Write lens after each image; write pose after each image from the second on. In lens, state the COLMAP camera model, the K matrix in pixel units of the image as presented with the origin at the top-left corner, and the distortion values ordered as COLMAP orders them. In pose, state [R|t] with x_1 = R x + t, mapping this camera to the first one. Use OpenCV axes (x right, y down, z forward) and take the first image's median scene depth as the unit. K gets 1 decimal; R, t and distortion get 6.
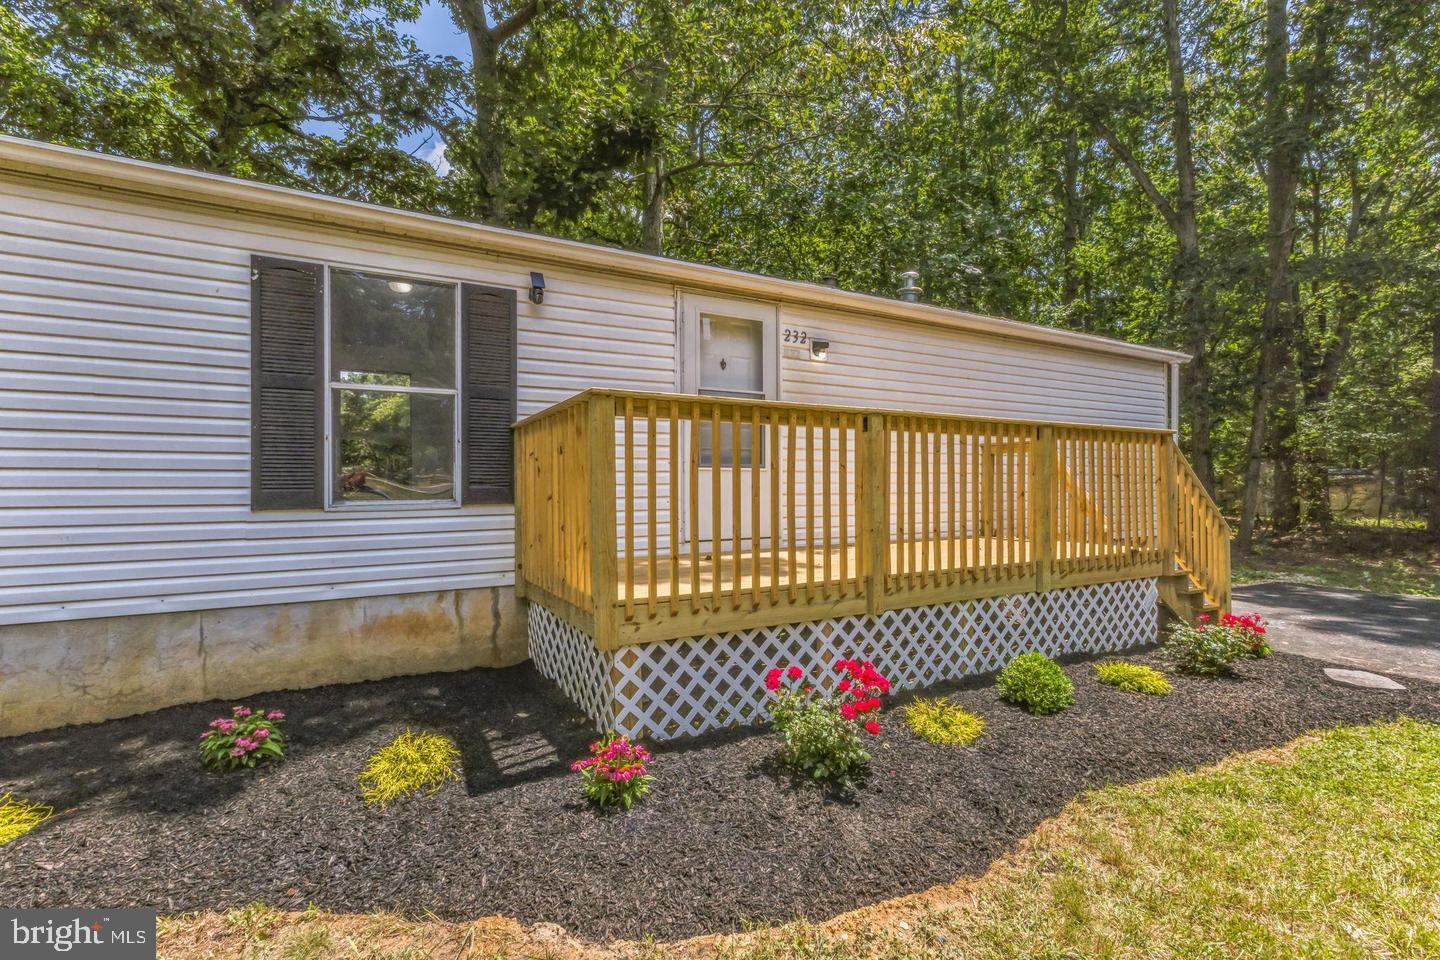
lens RADIAL K [[656.6, 0, 724.3], [0, 656.6, 485.0], [0, 0, 1]] dist [0.000978, -0.000626]
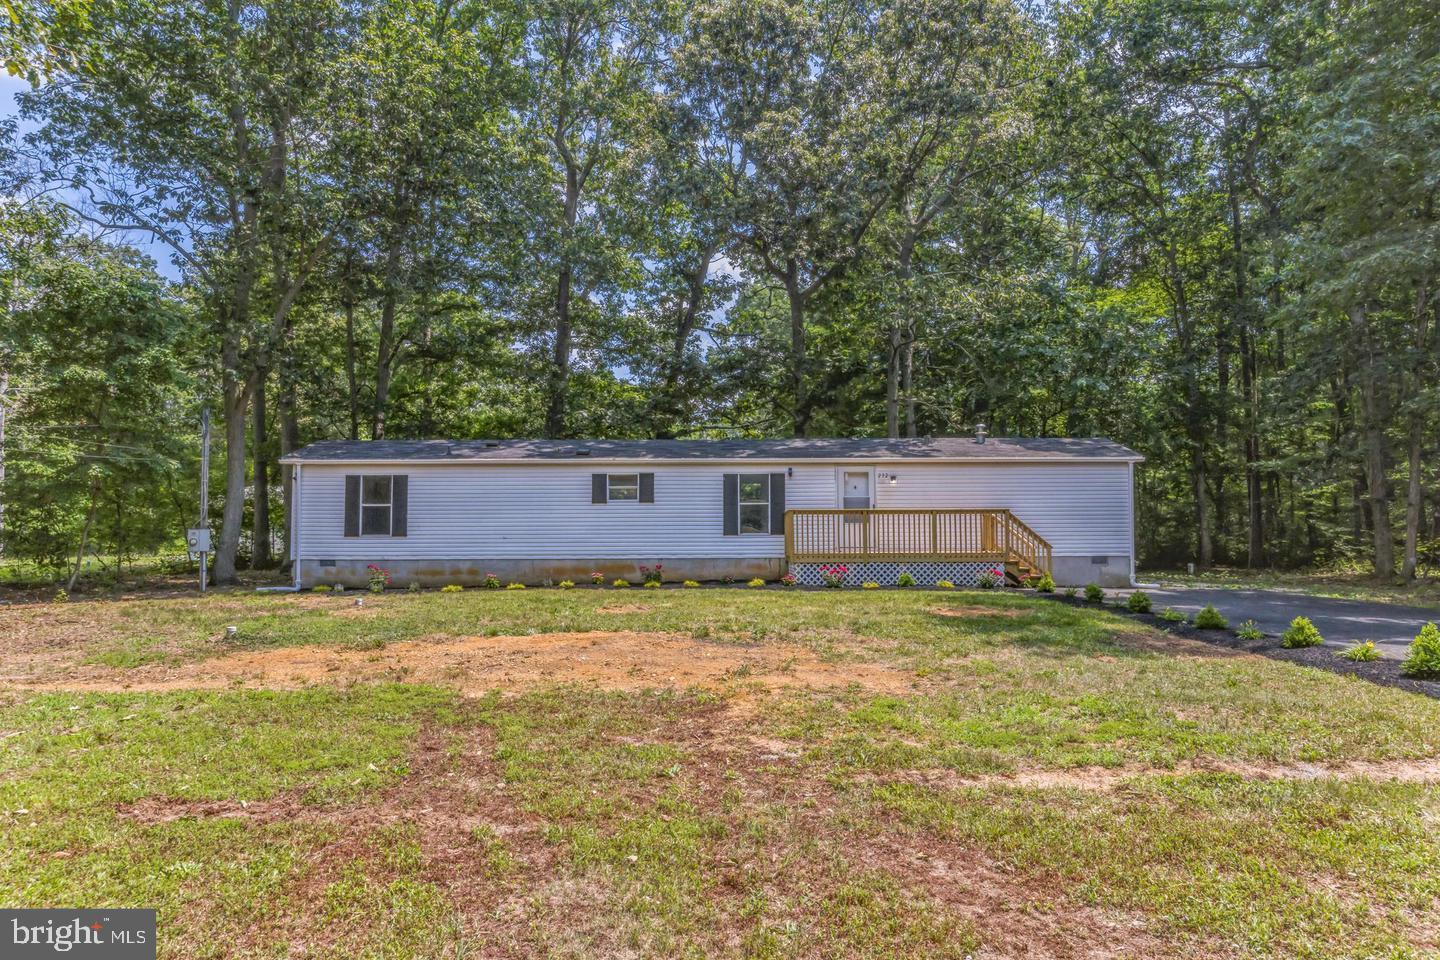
lens RADIAL K [[884.4, 0, 720.0], [0, 884.4, 480.0], [0, 0, 1]] dist [-0.004280, -0.001146]
pose [[0.869393, -0.028941, -0.493274, 1.765399], [0.000794, 0.998364, -0.057175, 0.009227], [0.494121, 0.049316, 0.867993, -3.376609]]
